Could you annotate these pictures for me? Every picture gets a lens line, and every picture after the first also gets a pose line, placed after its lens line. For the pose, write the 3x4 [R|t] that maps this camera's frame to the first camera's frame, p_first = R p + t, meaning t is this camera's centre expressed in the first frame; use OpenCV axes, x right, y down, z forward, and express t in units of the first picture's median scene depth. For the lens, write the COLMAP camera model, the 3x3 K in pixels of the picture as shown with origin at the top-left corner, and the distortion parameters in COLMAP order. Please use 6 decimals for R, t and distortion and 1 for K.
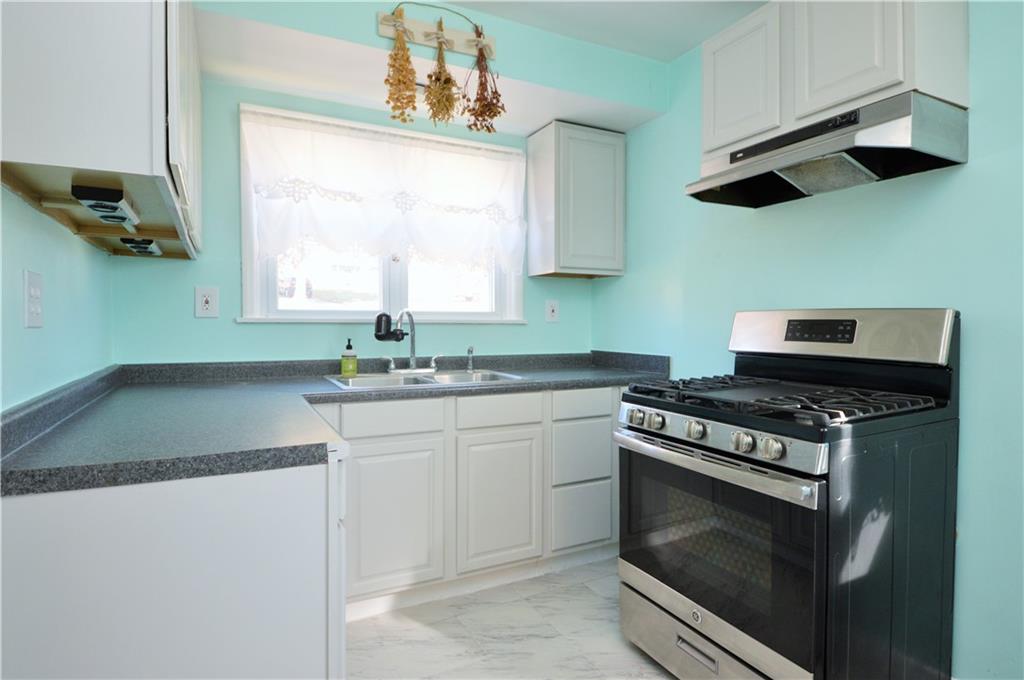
lens RADIAL K [[552.3, 0, 513.0], [0, 552.3, 338.2], [0, 0, 1]] dist [0.048556, -0.055254]
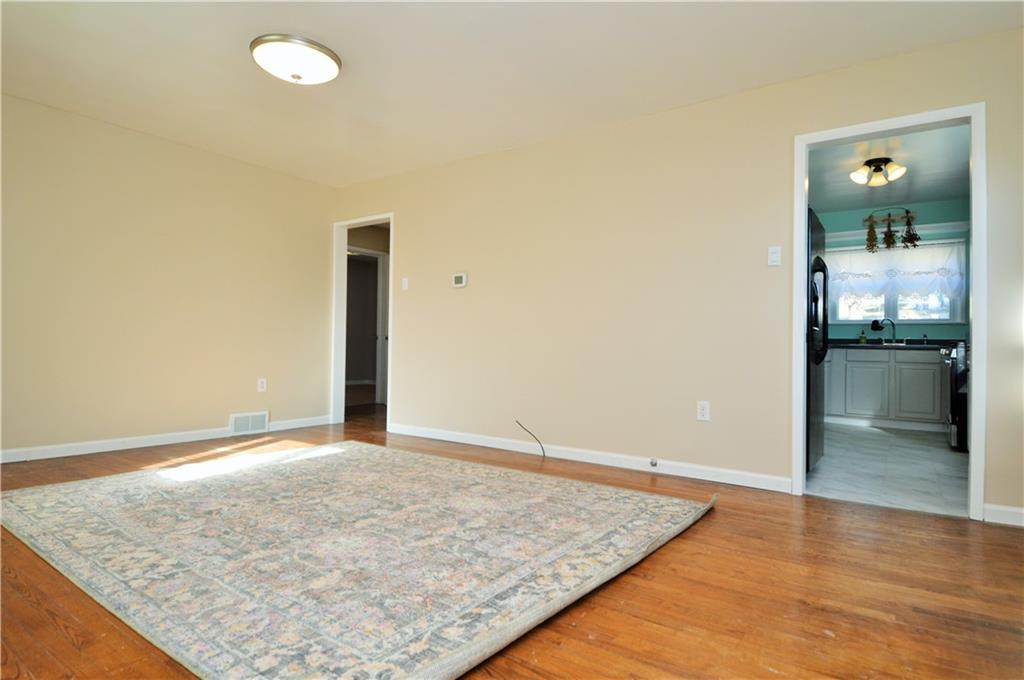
lens RADIAL K [[558.7, 0, 512.0], [0, 558.7, 340.0], [0, 0, 1]] dist [0.028930, -0.035932]
pose [[0.457769, -0.002809, -0.889067, 1.357494], [-0.038900, 0.998974, -0.023186, 0.179204], [0.888220, 0.045199, 0.457190, -1.743636]]
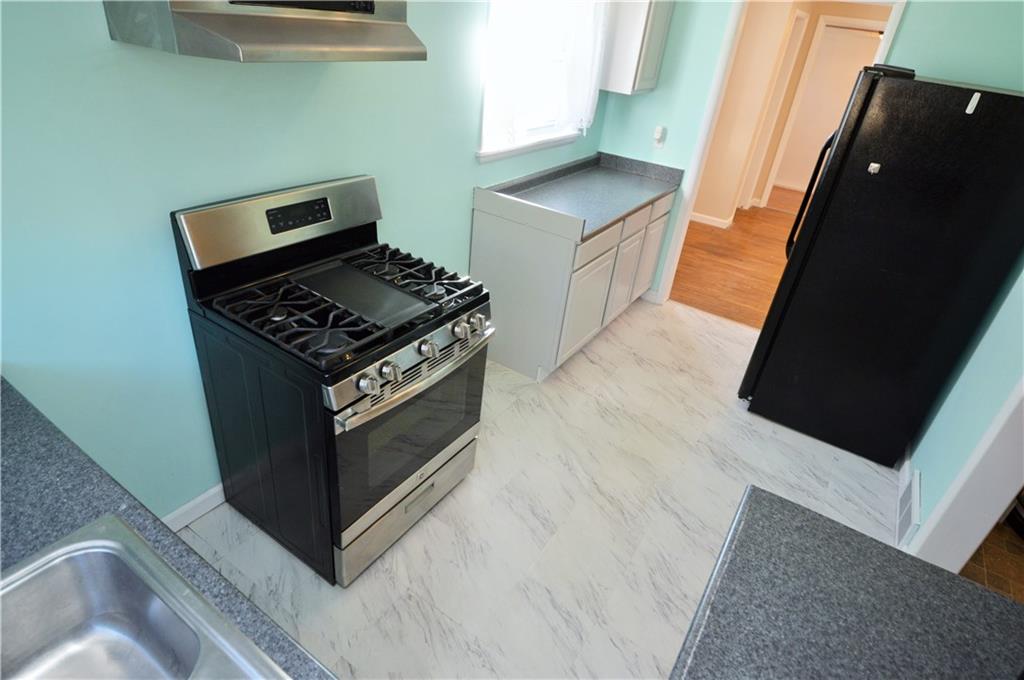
lens RADIAL K [[552.3, 0, 513.0], [0, 552.3, 338.2], [0, 0, 1]] dist [0.048556, -0.055254]
pose [[-0.485895, -0.482968, 0.728456, -0.359948], [-0.077676, 0.854021, 0.514407, -0.286160], [-0.870559, 0.193365, -0.452479, 0.915337]]
